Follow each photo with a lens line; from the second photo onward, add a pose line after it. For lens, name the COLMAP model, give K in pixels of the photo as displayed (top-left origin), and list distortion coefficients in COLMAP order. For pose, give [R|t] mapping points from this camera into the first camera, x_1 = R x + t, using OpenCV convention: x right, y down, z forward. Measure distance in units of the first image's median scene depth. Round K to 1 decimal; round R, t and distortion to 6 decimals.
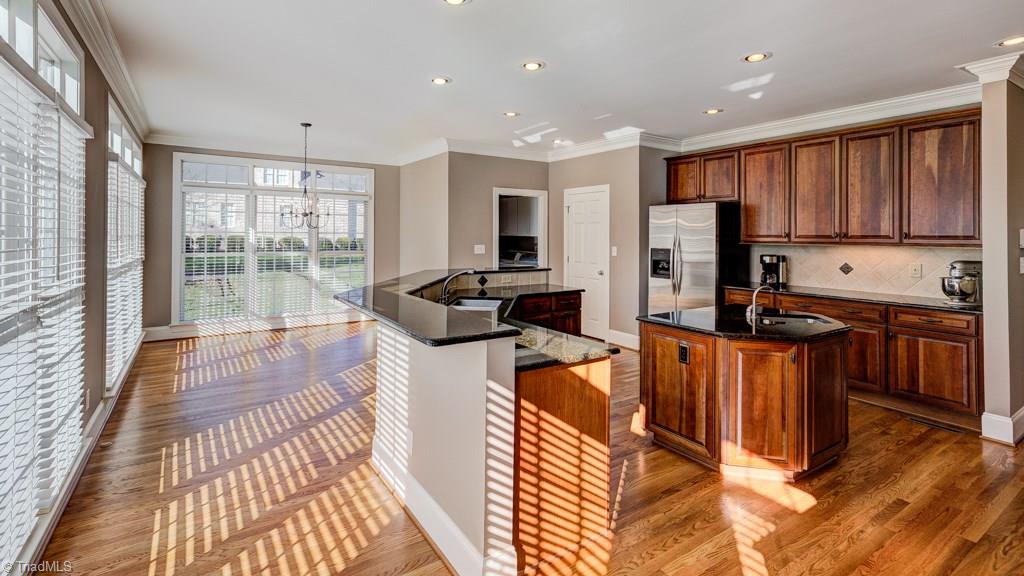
lens RADIAL K [[475.3, 0, 512.0], [0, 475.3, 288.0], [0, 0, 1]] dist [-0.000464, -0.000080]
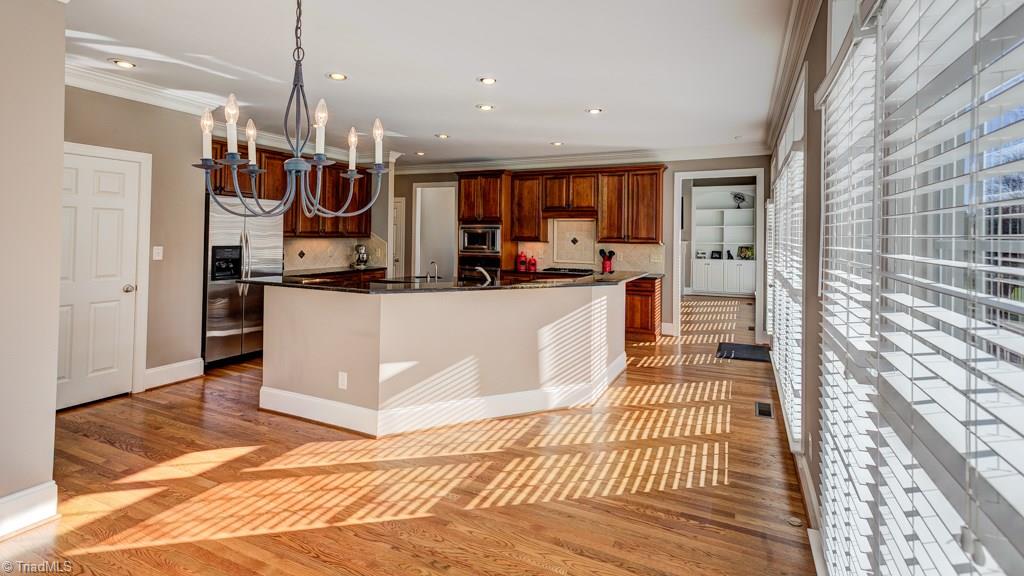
lens RADIAL K [[481.4, 0, 512.0], [0, 481.4, 288.0], [0, 0, 1]] dist [0.001663, 0.000208]
pose [[-0.514711, -0.109209, 0.850380, -0.863122], [0.075265, 0.982269, 0.171703, -0.141941], [-0.854054, 0.152381, -0.497366, 1.195306]]
